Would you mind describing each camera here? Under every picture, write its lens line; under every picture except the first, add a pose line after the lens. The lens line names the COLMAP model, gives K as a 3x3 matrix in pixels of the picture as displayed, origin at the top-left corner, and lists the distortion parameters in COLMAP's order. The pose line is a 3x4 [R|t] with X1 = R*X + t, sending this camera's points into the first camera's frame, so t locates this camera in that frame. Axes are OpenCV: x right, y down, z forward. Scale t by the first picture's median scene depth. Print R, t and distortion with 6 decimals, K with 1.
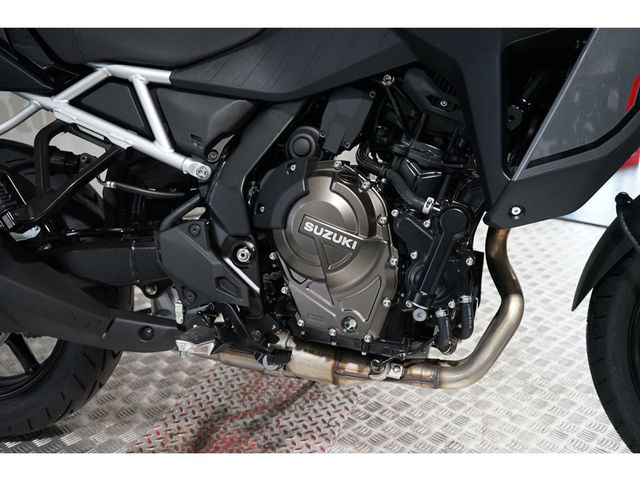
lens RADIAL K [[663.2, 0, 320.0], [0, 663.2, 240.0], [0, 0, 1]] dist [0.008606, 0.000634]
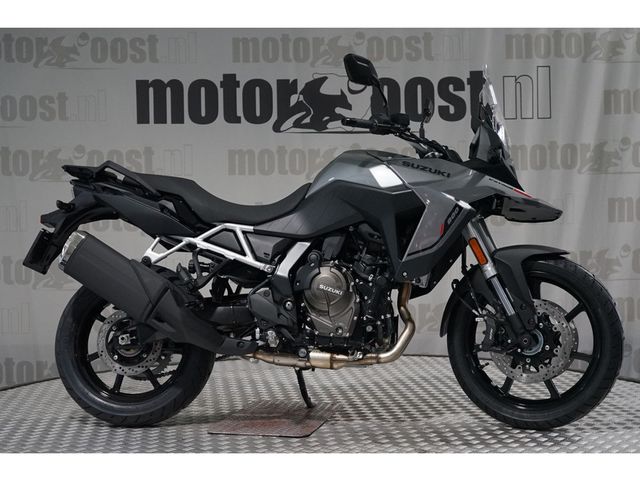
lens RADIAL K [[1059.6, 0, 320.0], [0, 1059.6, 240.0], [0, 0, 1]] dist [-0.001981, 0.051683]
pose [[0.992032, 0.003543, 0.125937, -0.446795], [0.034806, 0.952994, -0.300985, 0.860340], [-0.121084, 0.302970, 0.945277, -2.349565]]
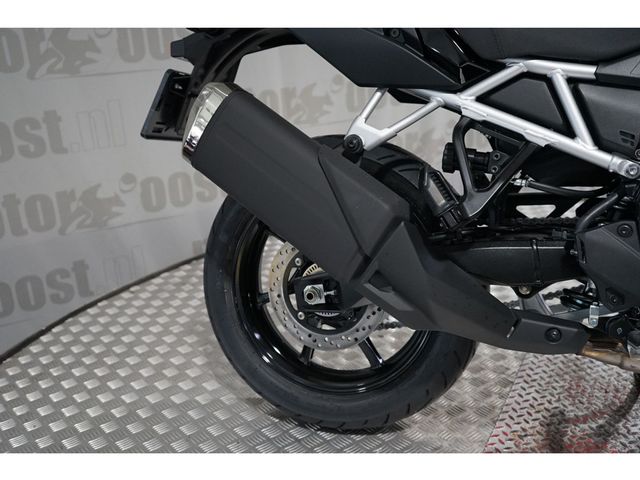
lens RADIAL K [[663.2, 0, 320.0], [0, 663.2, 240.0], [0, 0, 1]] dist [0.008606, 0.000634]
pose [[0.993299, 0.016076, -0.114449, -0.505934], [-0.014749, 0.999814, 0.012435, -0.006392], [0.114628, -0.010664, 0.993351, -0.010059]]
